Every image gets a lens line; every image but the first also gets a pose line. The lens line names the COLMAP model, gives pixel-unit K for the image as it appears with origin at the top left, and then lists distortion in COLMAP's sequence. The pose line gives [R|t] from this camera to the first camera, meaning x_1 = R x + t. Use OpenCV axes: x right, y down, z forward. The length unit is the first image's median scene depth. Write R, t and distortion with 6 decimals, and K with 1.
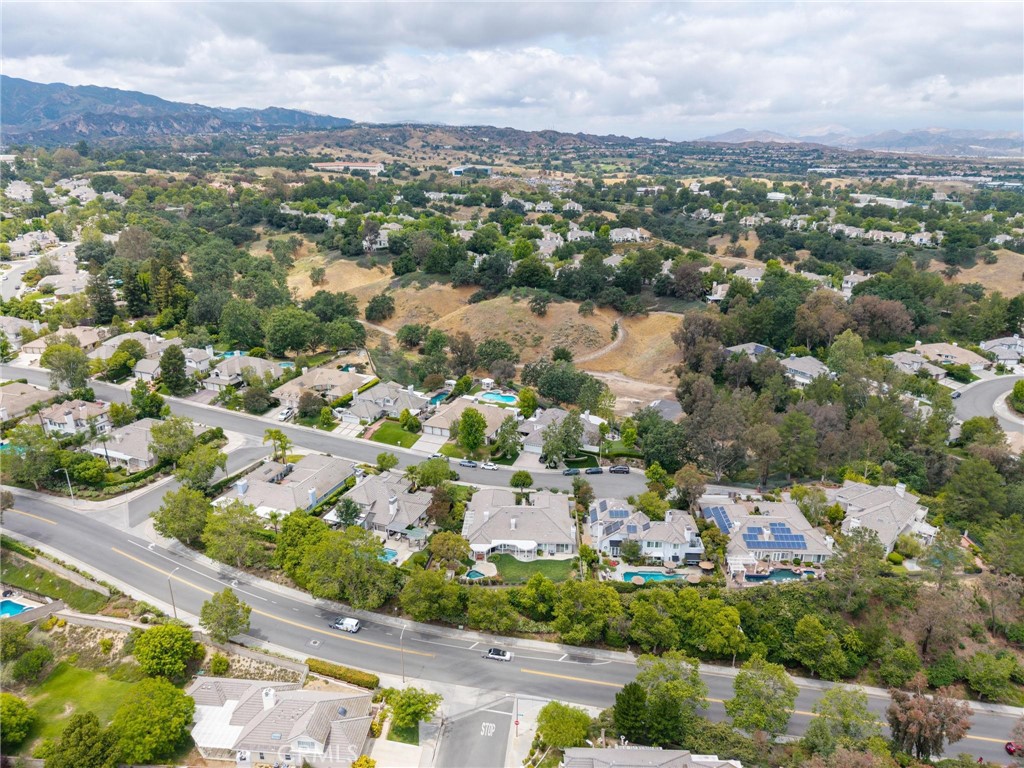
lens RADIAL K [[681.3, 0, 512.0], [0, 681.3, 384.0], [0, 0, 1]] dist [-0.001689, -0.013056]
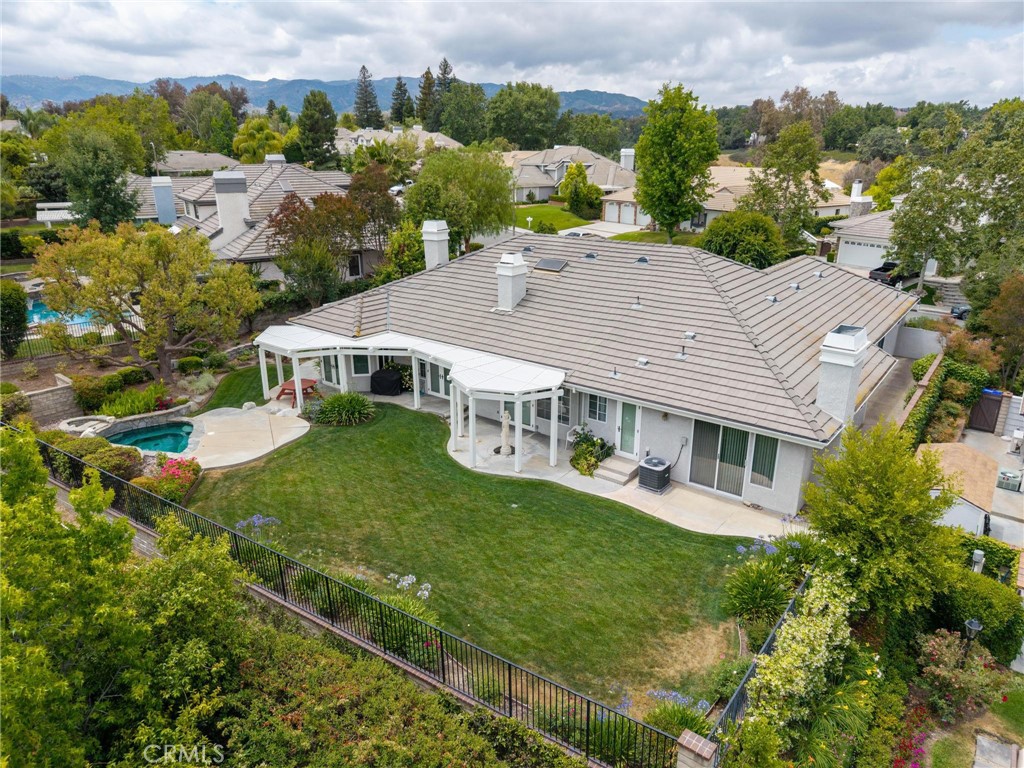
lens RADIAL K [[711.7, 0, 512.0], [0, 711.7, 384.0], [0, 0, 1]] dist [-0.004031, -0.004198]
pose [[0.789963, 0.172472, -0.588397, 0.121537], [-0.179368, 0.982648, 0.047222, 0.224956], [0.586332, 0.068236, 0.807192, 0.844999]]
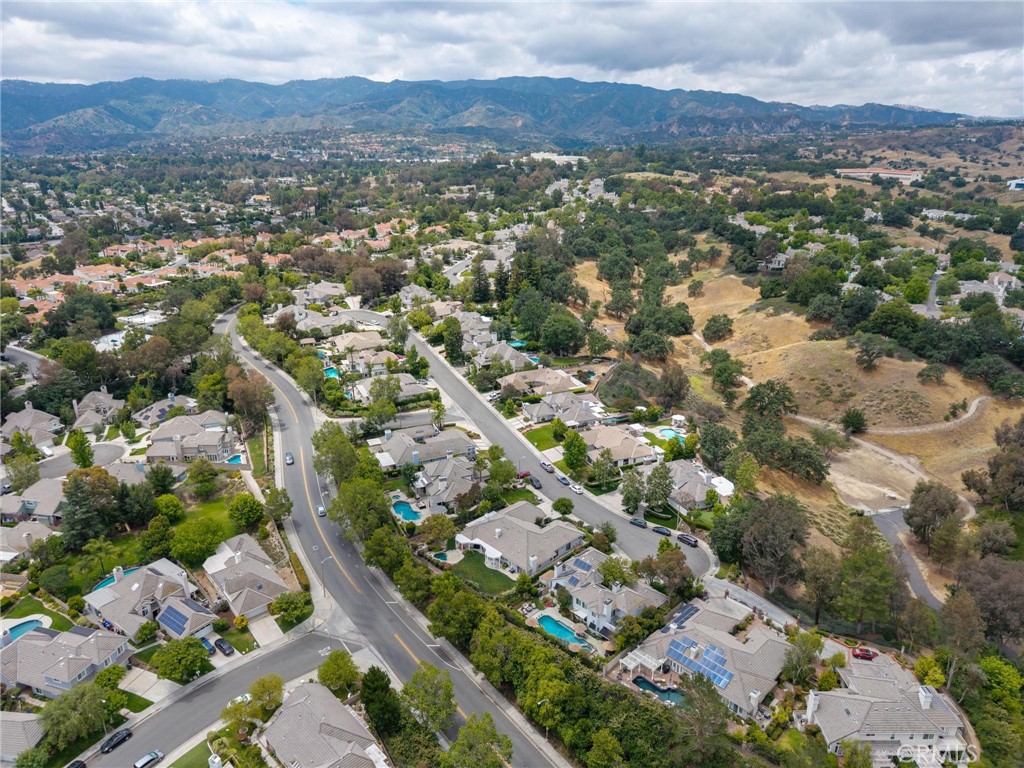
lens RADIAL K [[681.3, 0, 512.0], [0, 681.3, 384.0], [0, 0, 1]] dist [-0.001689, -0.013056]
pose [[0.707742, 0.233009, -0.666939, 0.709218], [-0.230598, 0.968530, 0.093671, -0.142002], [0.667777, 0.087500, 0.739201, 0.166058]]
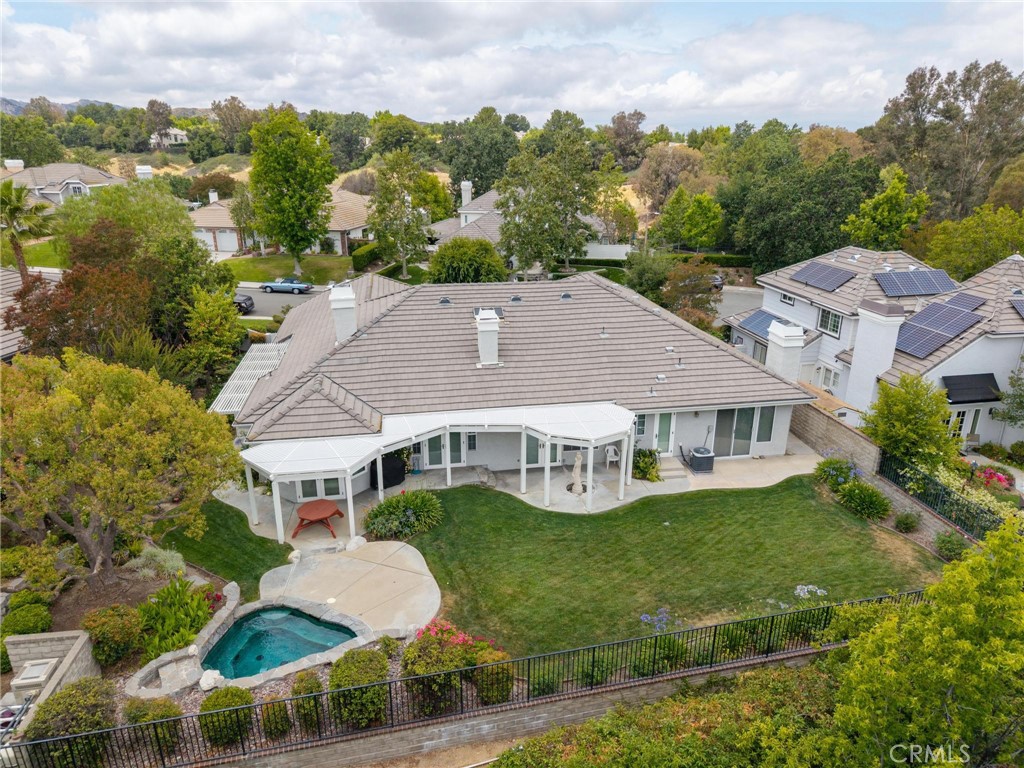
lens RADIAL K [[711.7, 0, 512.0], [0, 711.7, 384.0], [0, 0, 1]] dist [-0.004031, -0.004198]
pose [[0.980193, -0.077112, 0.182414, -0.029486], [0.076472, 0.997016, 0.010549, 0.218640], [-0.182683, 0.003609, 0.983165, 0.803403]]
